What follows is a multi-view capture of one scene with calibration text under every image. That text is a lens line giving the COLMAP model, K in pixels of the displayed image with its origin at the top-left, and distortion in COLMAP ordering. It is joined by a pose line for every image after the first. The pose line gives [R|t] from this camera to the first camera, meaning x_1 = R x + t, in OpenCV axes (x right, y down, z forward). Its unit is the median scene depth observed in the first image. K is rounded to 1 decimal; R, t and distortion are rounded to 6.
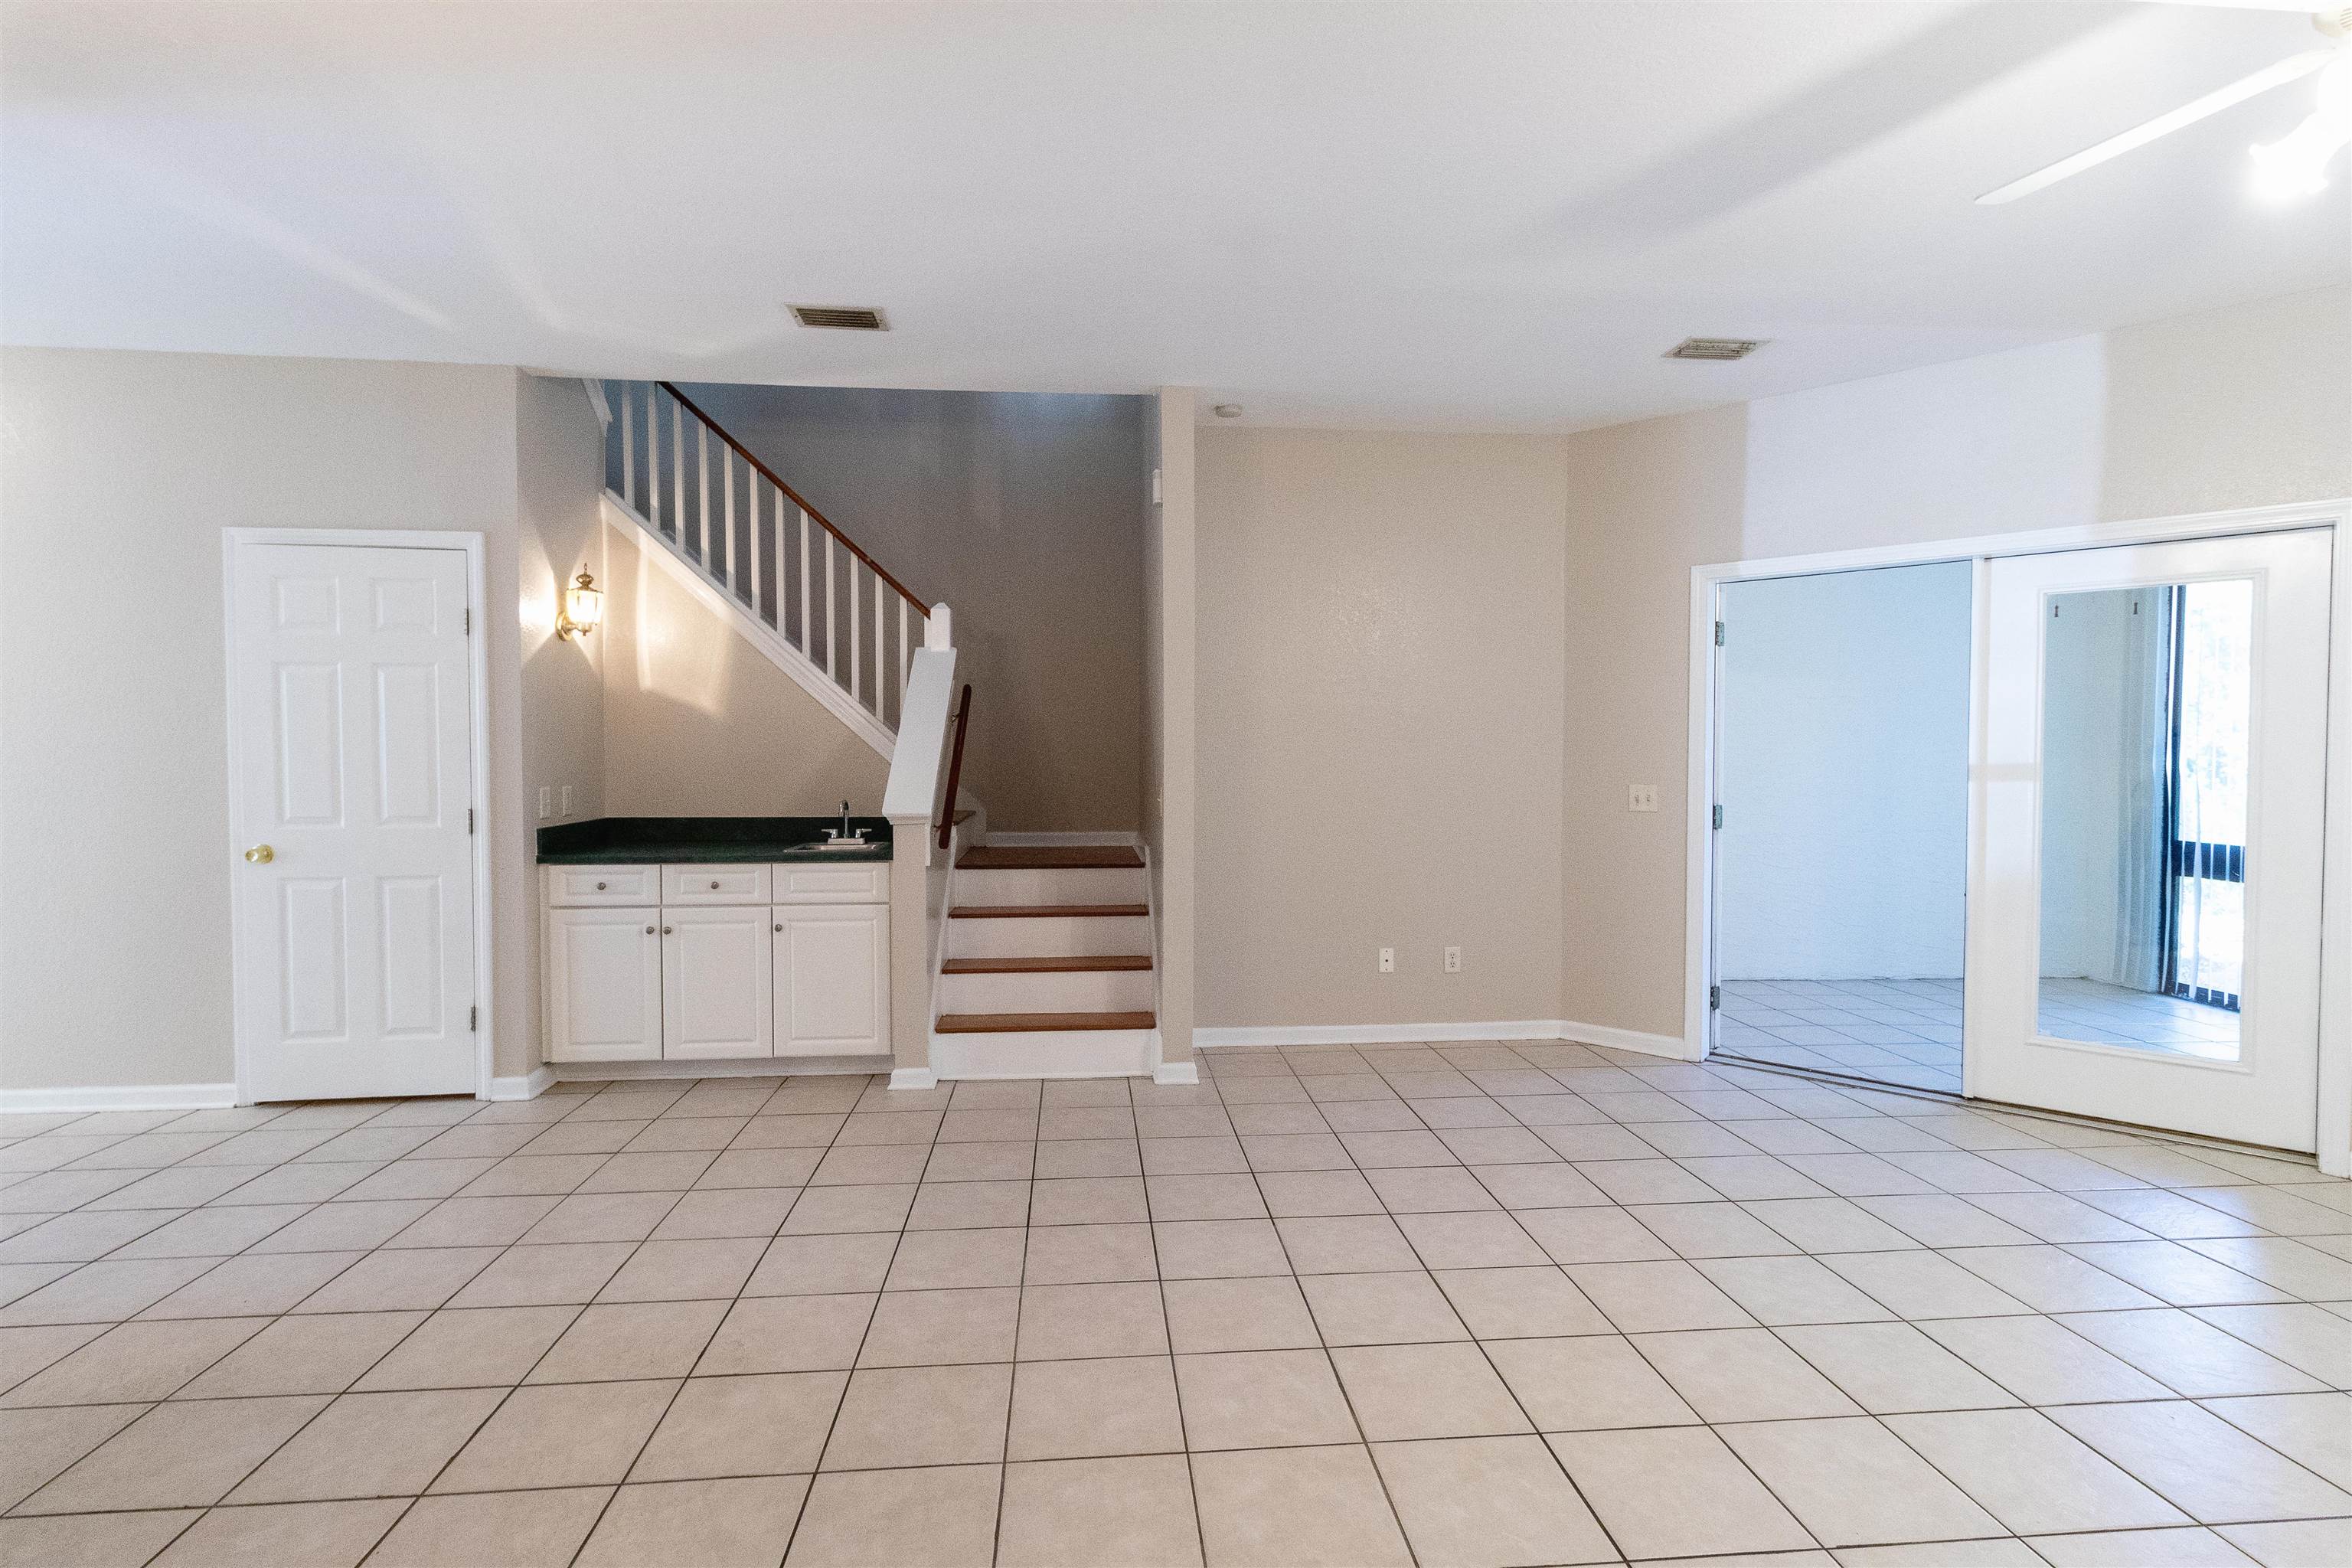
lens RADIAL K [[1085.3, 0, 1178.7], [0, 1085.3, 778.4], [0, 0, 1]] dist [0.001549, -0.000355]
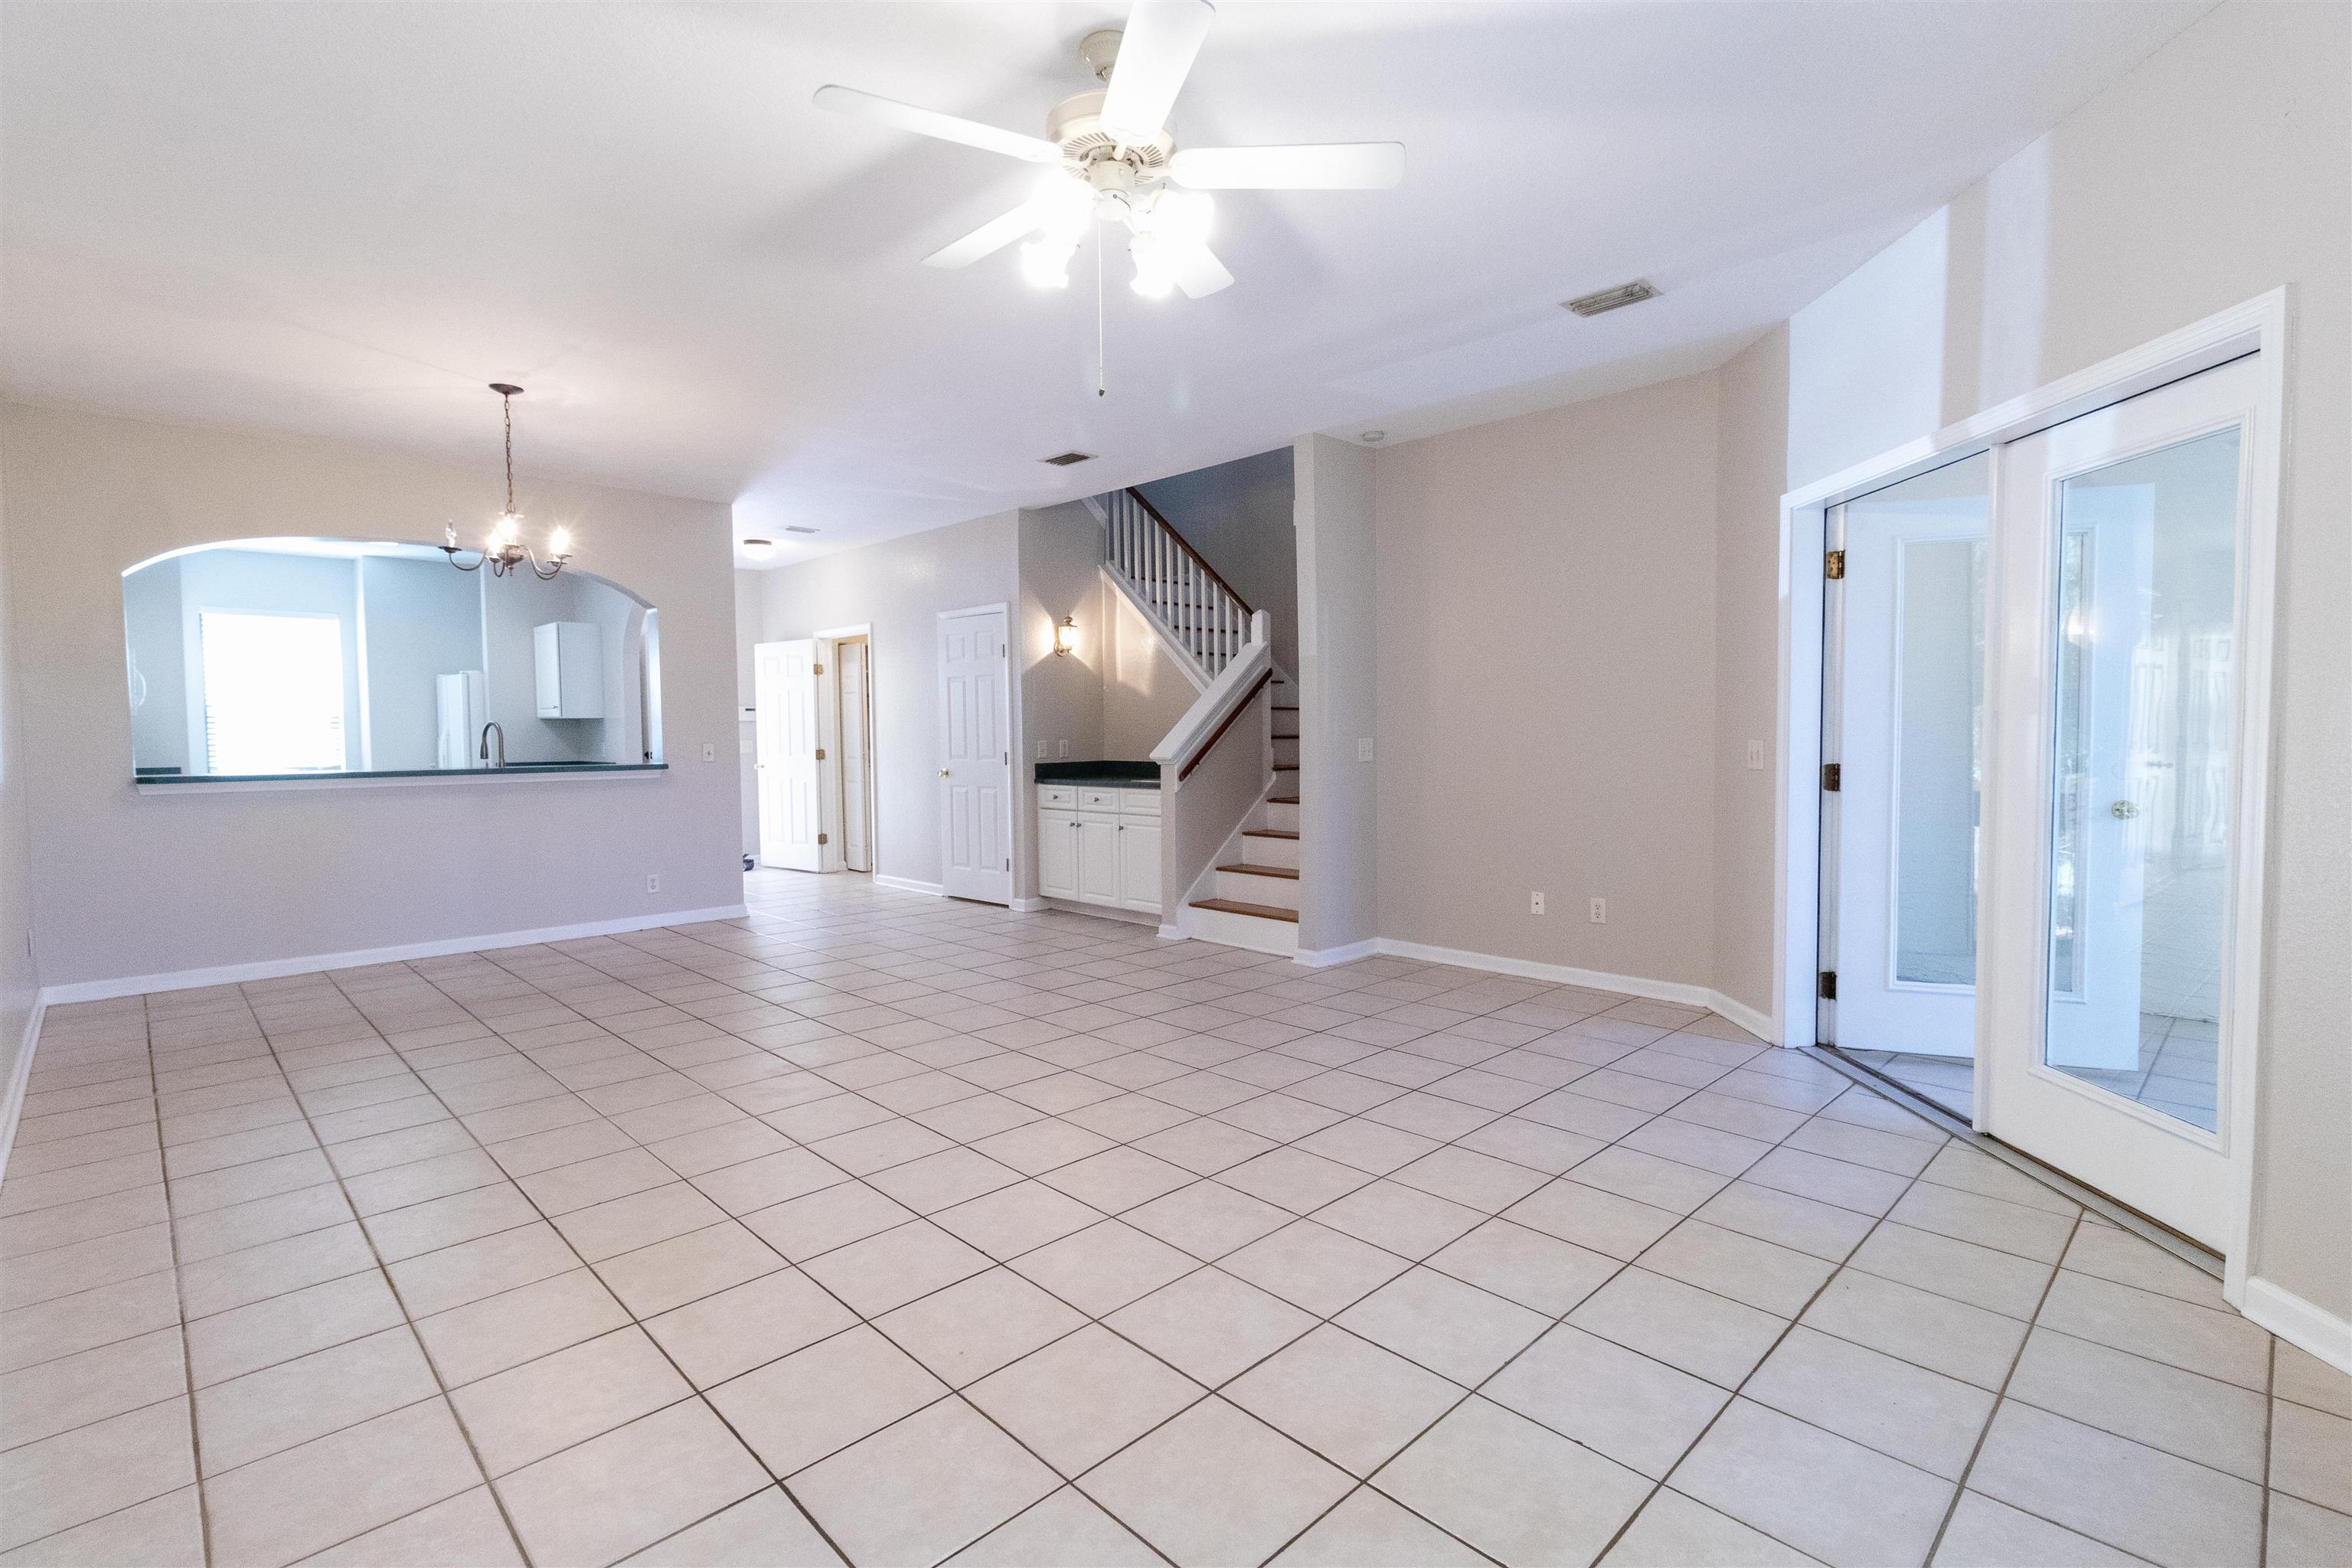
lens RADIAL K [[1085.3, 0, 1178.7], [0, 1085.3, 778.4], [0, 0, 1]] dist [0.001549, -0.000355]
pose [[0.632664, 0.026927, -0.773958, 0.925047], [-0.003777, 0.999491, 0.031686, 0.012385], [0.774417, -0.017123, 0.632444, 0.049942]]
